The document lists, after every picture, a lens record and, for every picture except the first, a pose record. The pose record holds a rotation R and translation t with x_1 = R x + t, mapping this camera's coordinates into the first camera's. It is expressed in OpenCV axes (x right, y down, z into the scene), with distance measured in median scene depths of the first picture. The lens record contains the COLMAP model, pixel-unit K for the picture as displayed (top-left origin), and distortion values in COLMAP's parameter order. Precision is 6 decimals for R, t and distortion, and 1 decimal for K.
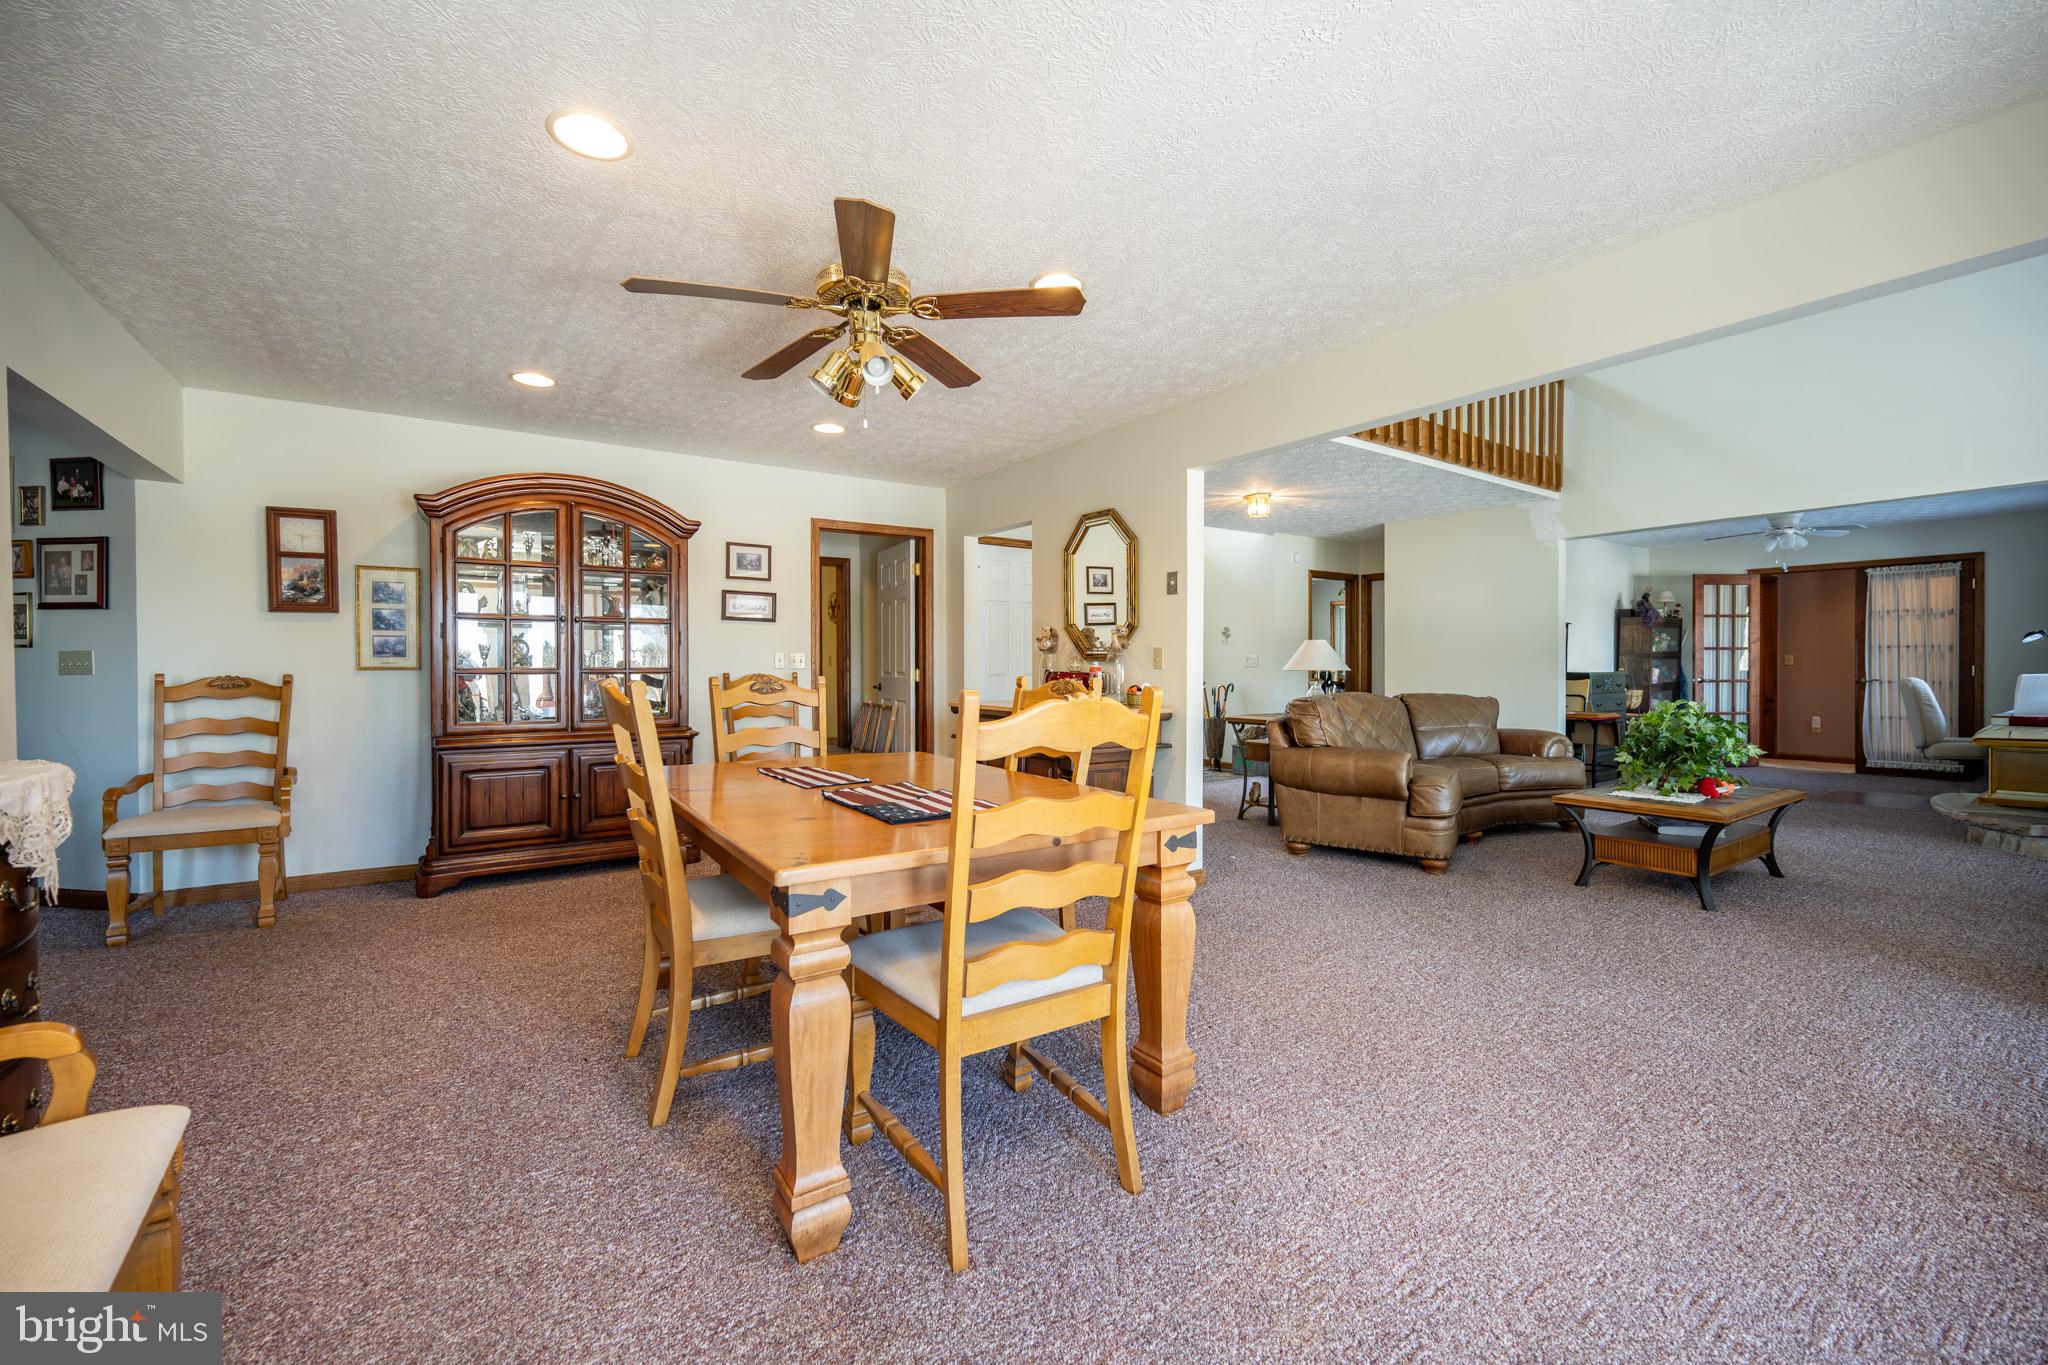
lens RADIAL K [[828.1, 0, 1015.4], [0, 828.1, 669.1], [0, 0, 1]] dist [-0.000785, 0.000026]
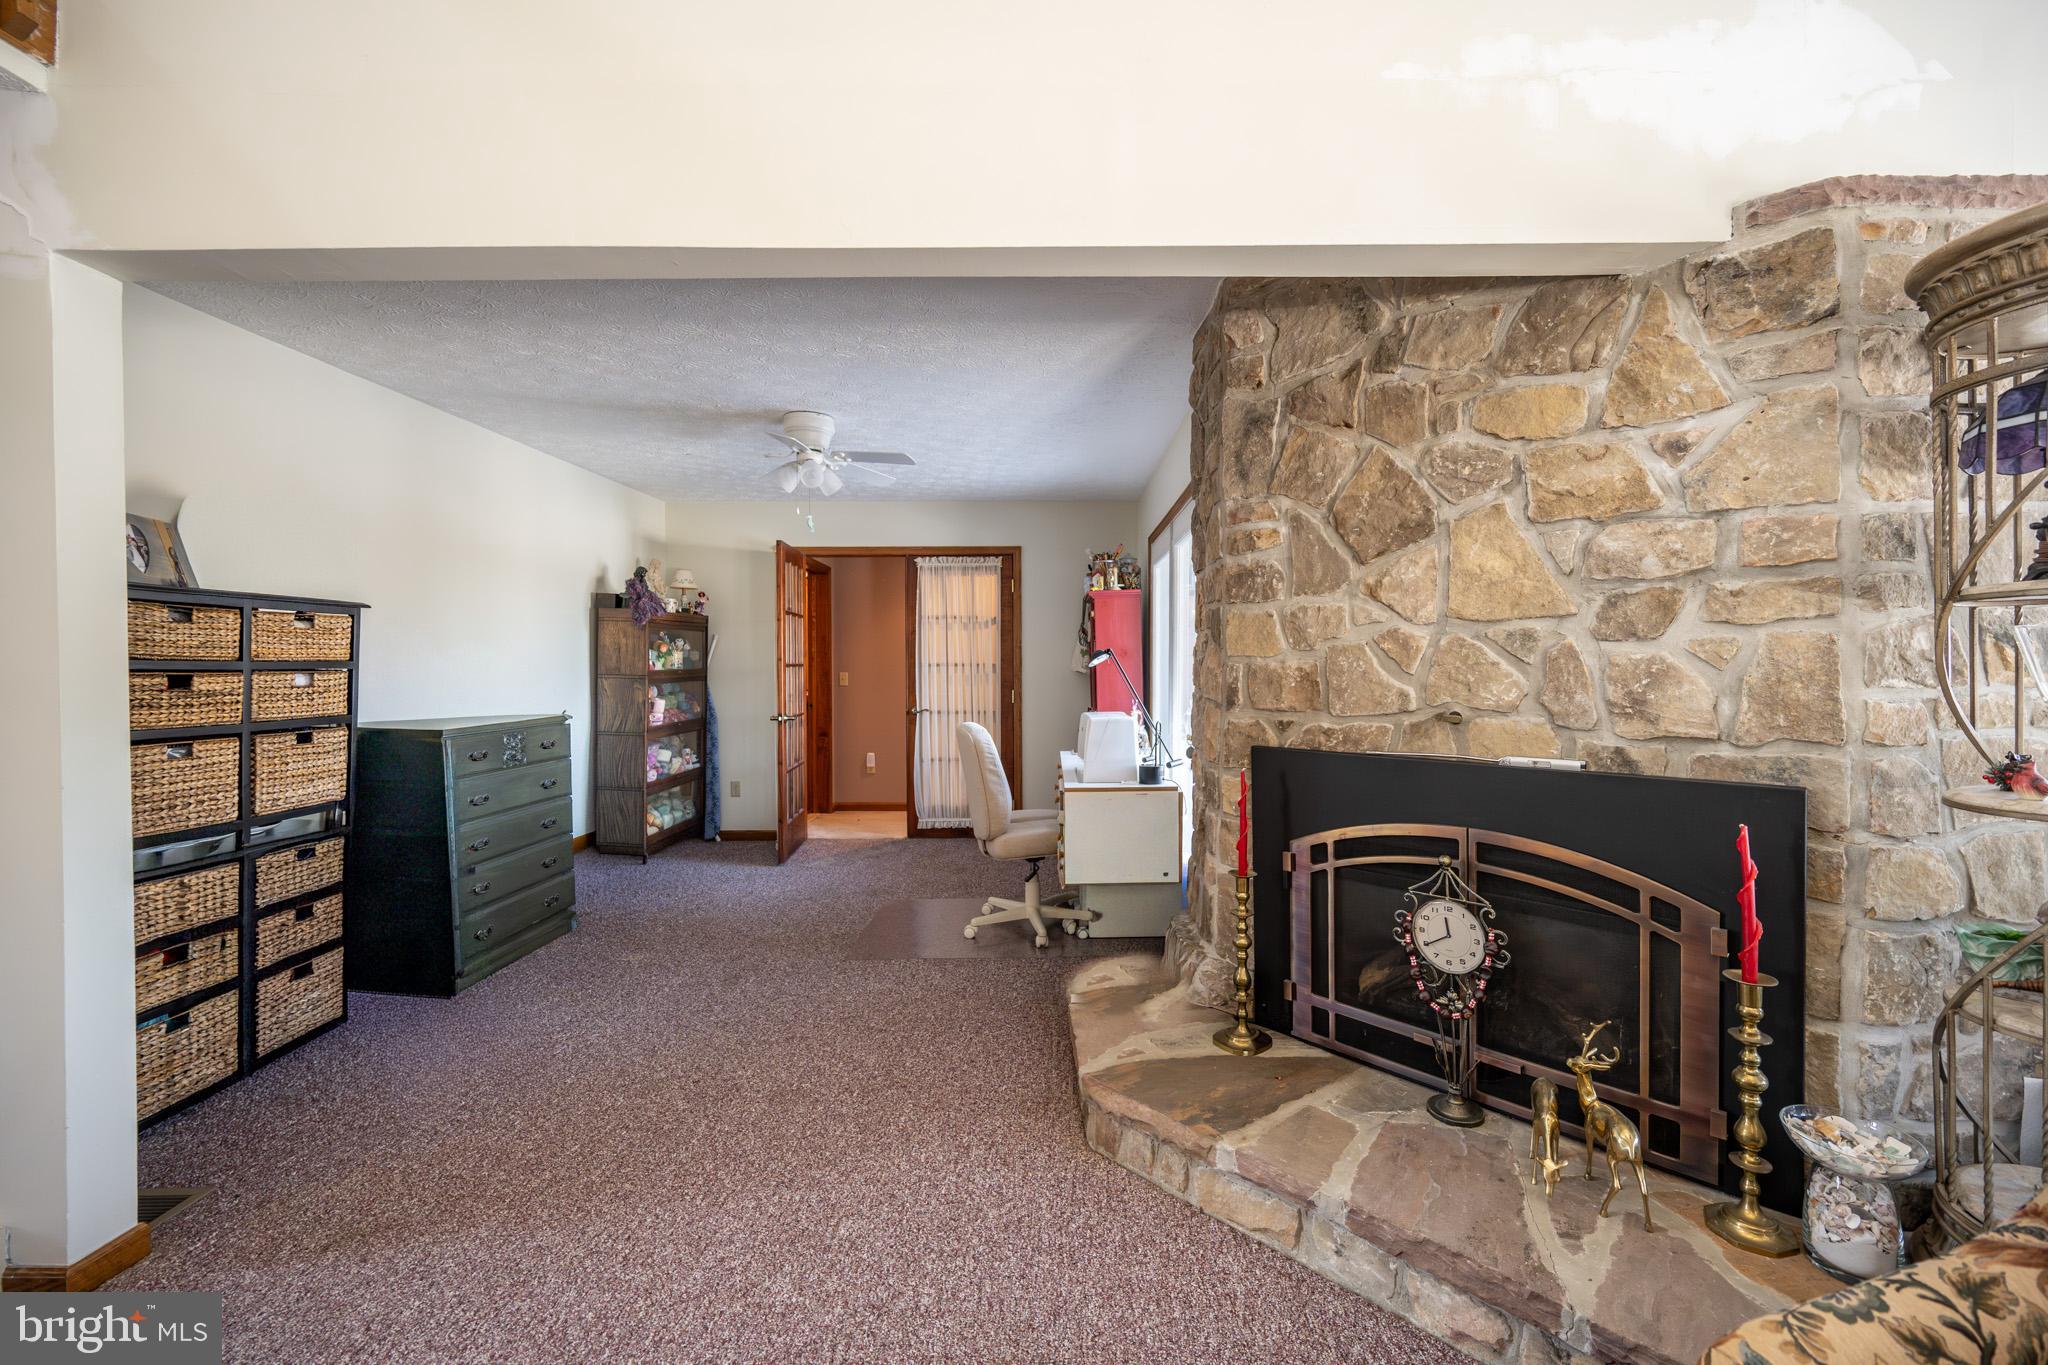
lens RADIAL K [[849.0, 0, 1054.7], [0, 849.0, 679.1], [0, 0, 1]] dist [-0.000969, -0.000052]
pose [[0.574150, -0.011402, 0.818671, 0.492200], [0.005838, 0.999935, 0.009833, -0.021165], [-0.818729, -0.000867, 0.574179, 0.476994]]
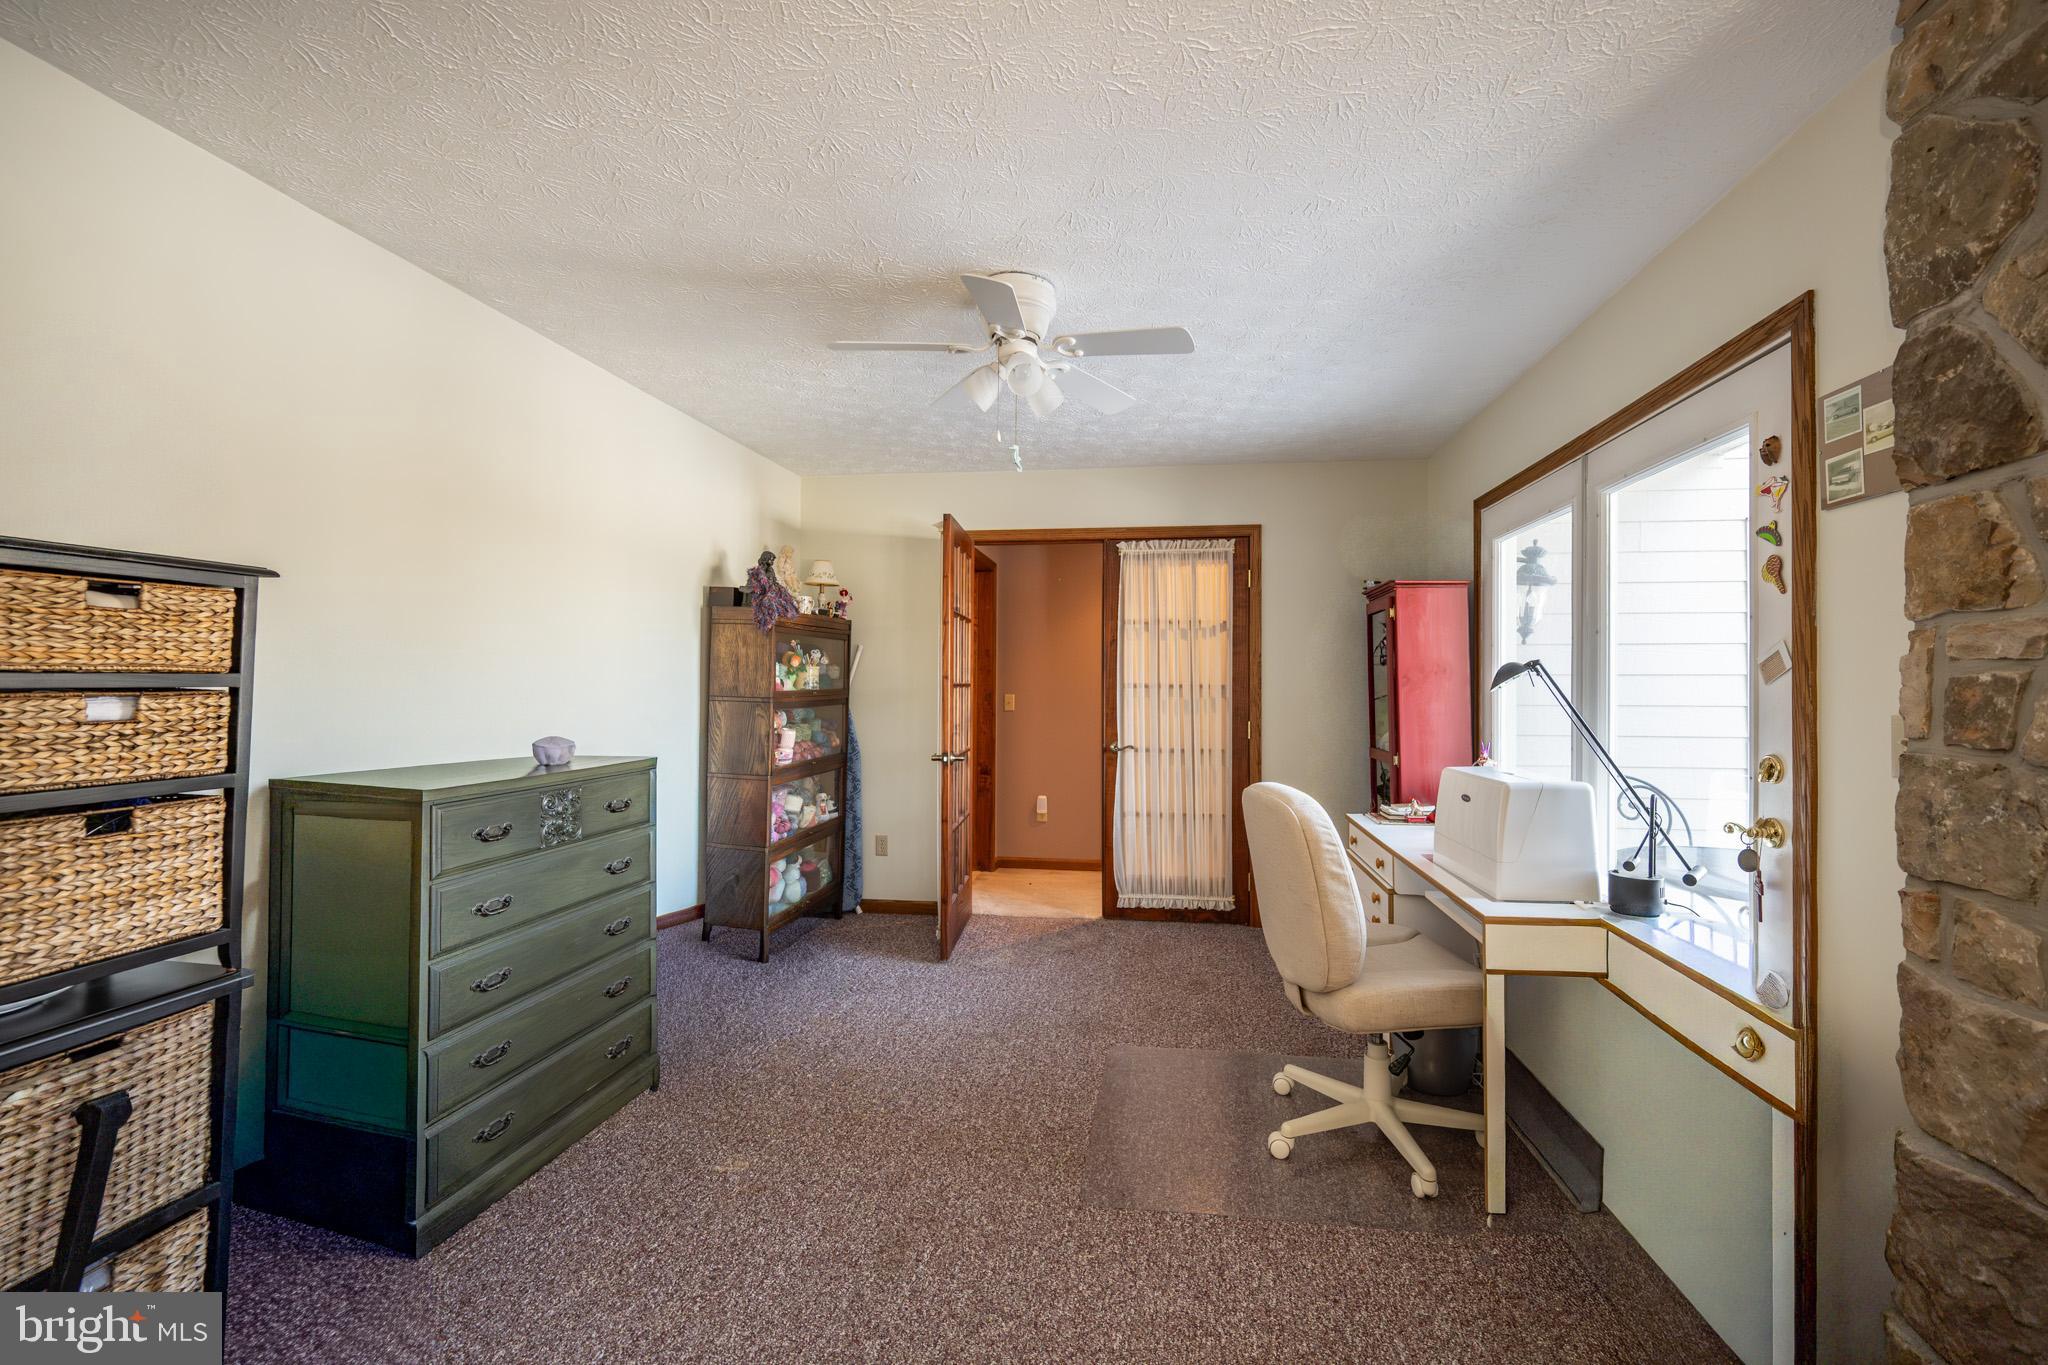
lens RADIAL K [[849.0, 0, 1054.7], [0, 849.0, 679.1], [0, 0, 1]] dist [-0.000969, -0.000052]
pose [[0.685306, 0.011934, 0.728157, 0.602895], [-0.001917, 0.999892, -0.014583, -0.023241], [-0.728253, 0.008598, 0.685255, 0.657543]]
